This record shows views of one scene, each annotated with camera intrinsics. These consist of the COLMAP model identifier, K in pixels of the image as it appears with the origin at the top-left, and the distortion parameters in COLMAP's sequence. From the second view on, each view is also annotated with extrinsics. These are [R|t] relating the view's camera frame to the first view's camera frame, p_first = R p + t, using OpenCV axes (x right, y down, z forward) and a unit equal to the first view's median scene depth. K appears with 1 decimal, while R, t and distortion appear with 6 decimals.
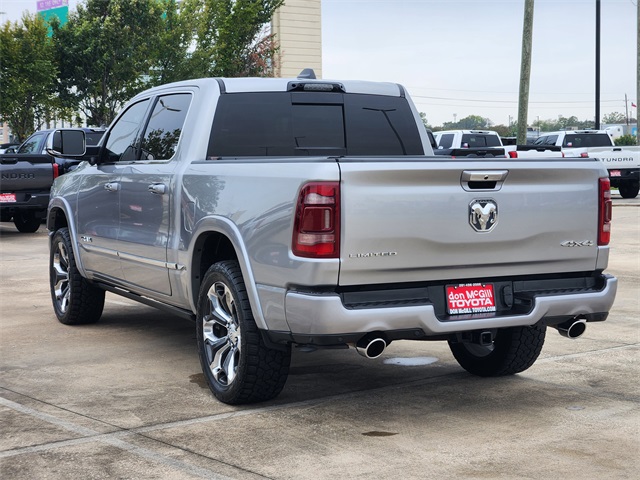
lens RADIAL K [[1278.3, 0, 320.0], [0, 1278.3, 240.0], [0, 0, 1]] dist [-0.711487, 6.106282]
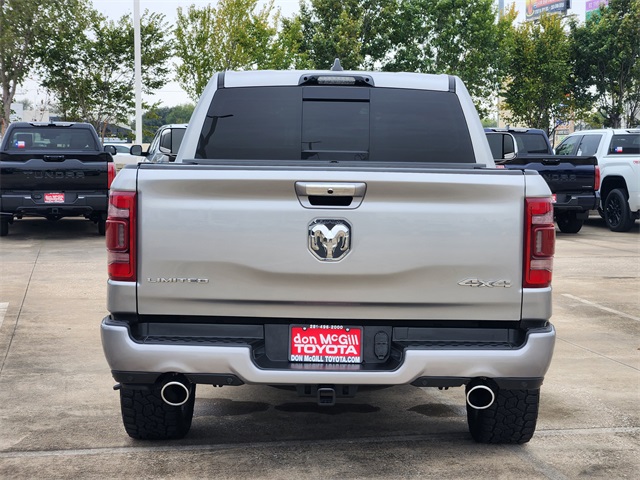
lens RADIAL K [[1278.3, 0, 320.0], [0, 1278.3, 240.0], [0, 0, 1]] dist [-0.711487, 6.106282]
pose [[0.893783, 0.050383, -0.445660, 0.465627], [-0.050706, 0.998651, 0.011208, -0.027326], [0.445624, 0.012580, 0.895132, 0.285699]]
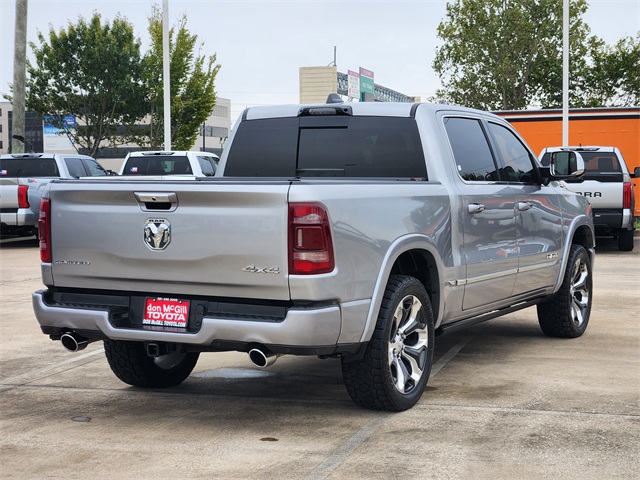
lens RADIAL K [[1278.3, 0, 320.0], [0, 1278.3, 240.0], [0, 0, 1]] dist [-0.711487, 6.106282]
pose [[0.601313, 0.050739, -0.797401, 1.041532], [-0.060176, 0.998023, 0.018127, -0.041553], [0.796745, 0.037085, 0.603177, 0.456877]]
